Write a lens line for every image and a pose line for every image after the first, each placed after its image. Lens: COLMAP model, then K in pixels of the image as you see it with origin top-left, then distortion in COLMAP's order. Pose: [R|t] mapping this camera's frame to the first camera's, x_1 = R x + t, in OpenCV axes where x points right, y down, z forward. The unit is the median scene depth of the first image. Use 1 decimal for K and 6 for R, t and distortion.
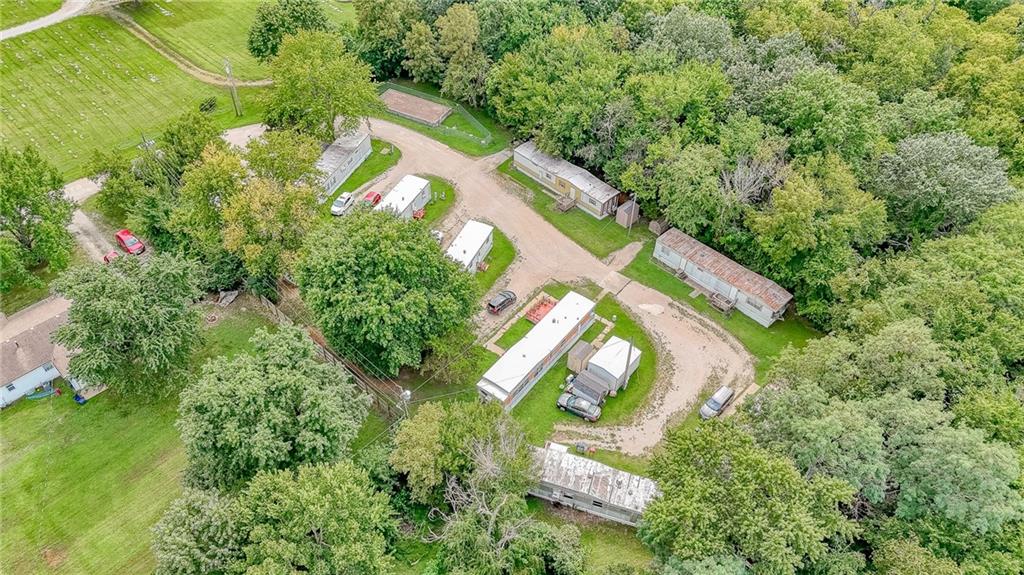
lens RADIAL K [[748.5, 0, 511.6], [0, 748.5, 291.2], [0, 0, 1]] dist [0.082811, -0.090043]
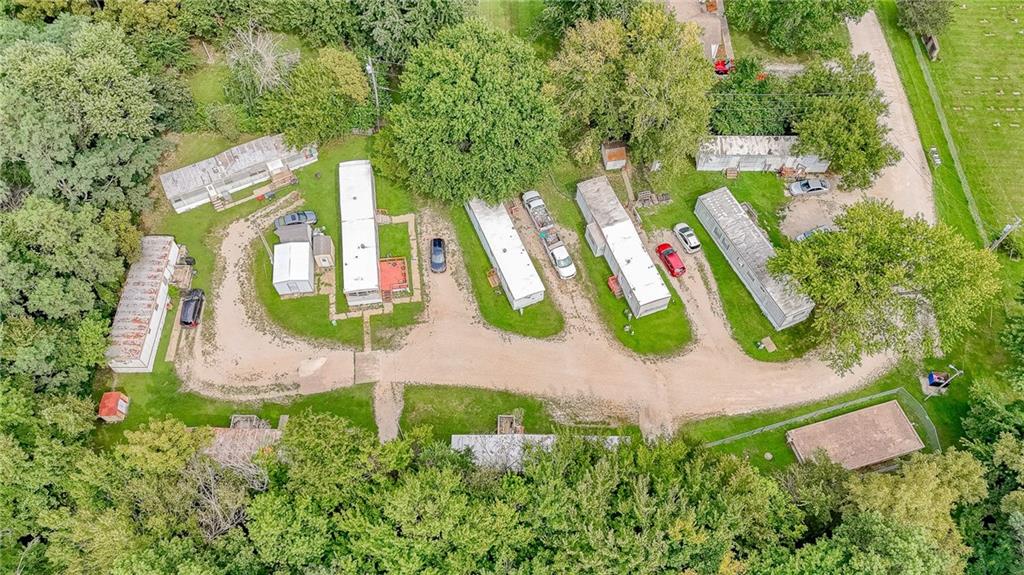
lens RADIAL K [[748.5, 0, 511.6], [0, 748.5, 291.2], [0, 0, 1]] dist [0.082811, -0.090043]
pose [[-0.707177, 0.600853, -0.372663, 0.279214], [-0.509511, -0.067644, 0.857801, -0.787536], [0.490204, 0.796493, 0.353977, 0.695706]]
